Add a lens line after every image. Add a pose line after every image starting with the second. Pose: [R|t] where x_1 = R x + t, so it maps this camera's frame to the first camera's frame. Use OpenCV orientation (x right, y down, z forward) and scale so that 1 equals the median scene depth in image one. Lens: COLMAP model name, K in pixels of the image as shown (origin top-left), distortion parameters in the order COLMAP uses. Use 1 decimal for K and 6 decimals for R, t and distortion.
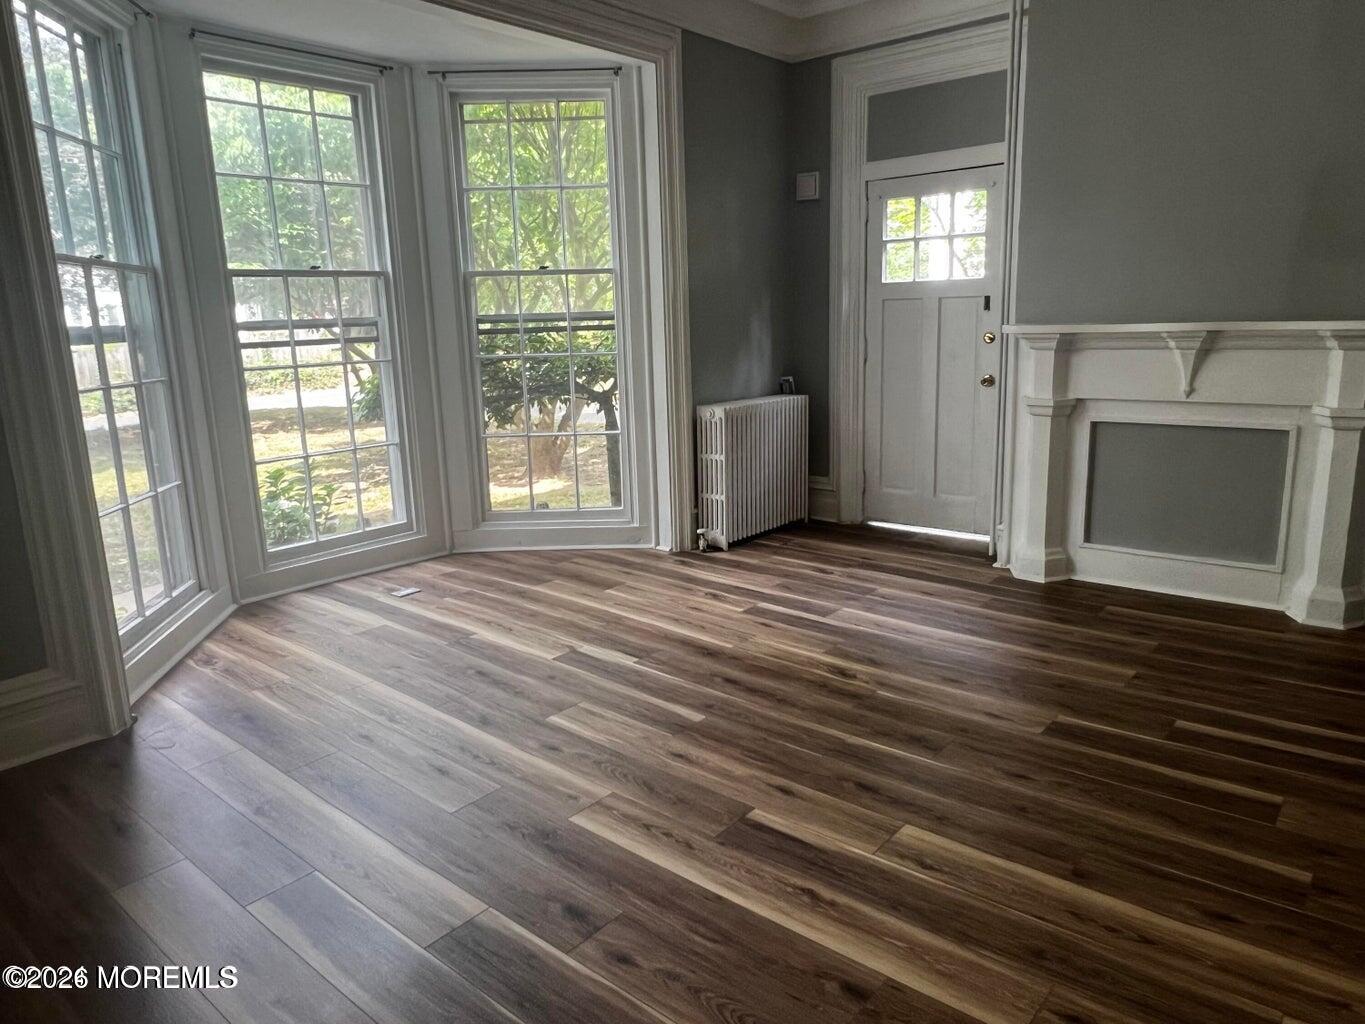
lens RADIAL K [[919.9, 0, 680.2], [0, 919.9, 507.4], [0, 0, 1]] dist [0.003139, -0.004400]
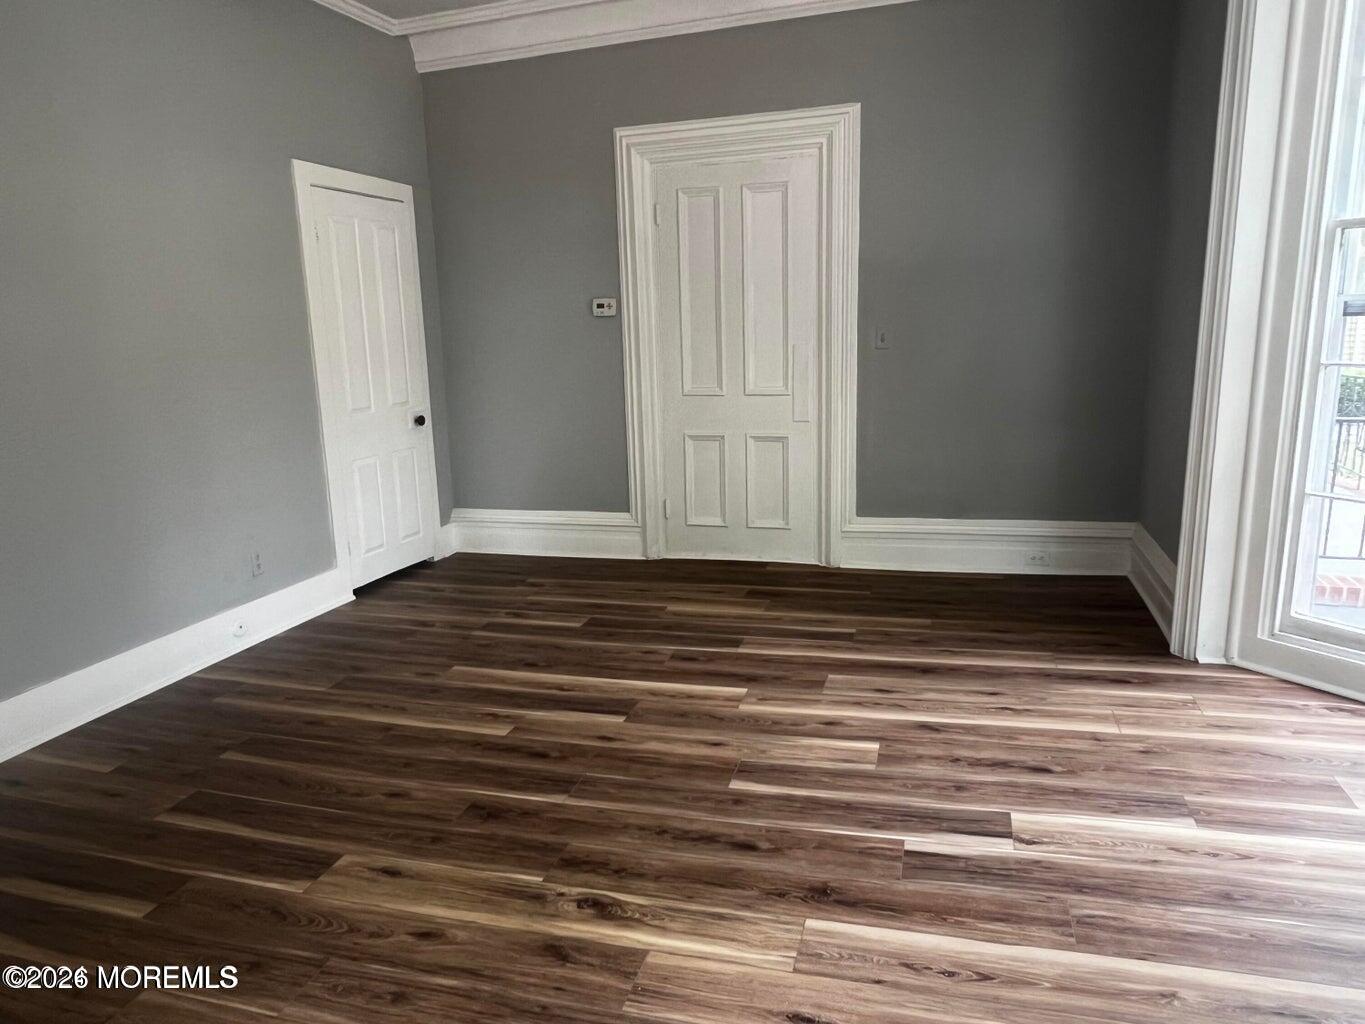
lens RADIAL K [[919.9, 0, 673.7], [0, 919.9, 510.4], [0, 0, 1]] dist [0.003139, -0.004400]
pose [[-0.916920, 0.142450, -0.372780, 0.334799], [-0.020424, 0.916147, 0.400322, -0.332347], [0.398548, 0.374677, -0.837124, 1.482665]]
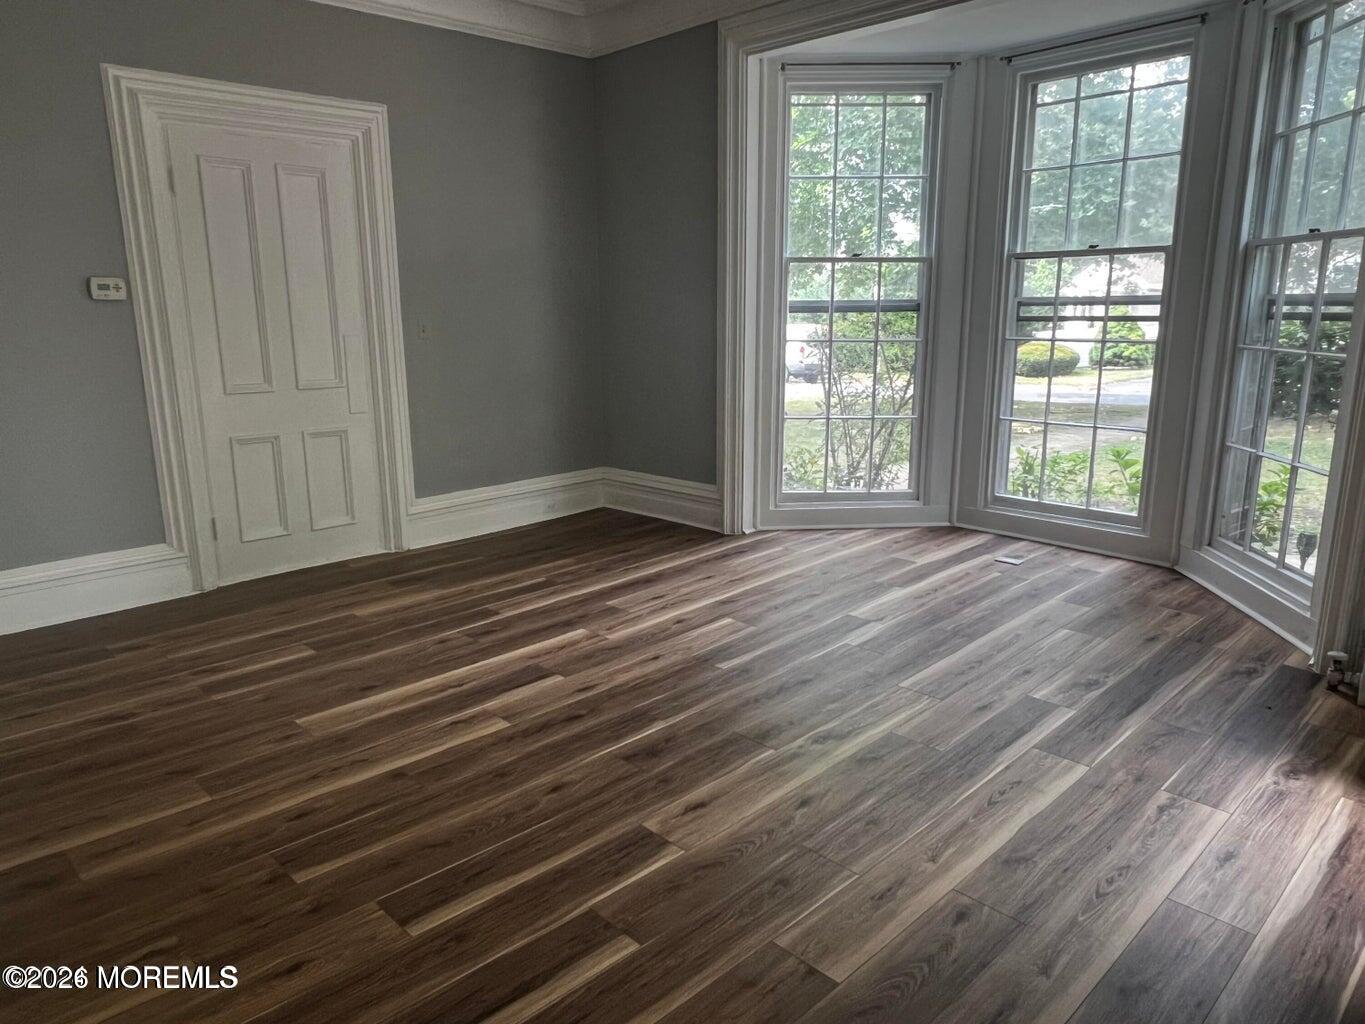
lens RADIAL K [[919.9, 0, 673.8], [0, 919.9, 516.0], [0, 0, 1]] dist [0.003139, -0.004400]
pose [[-0.104678, 0.253061, -0.961771, 0.975218], [-0.195300, 0.943022, 0.269384, -0.216411], [0.975141, 0.216032, -0.049291, 0.879407]]
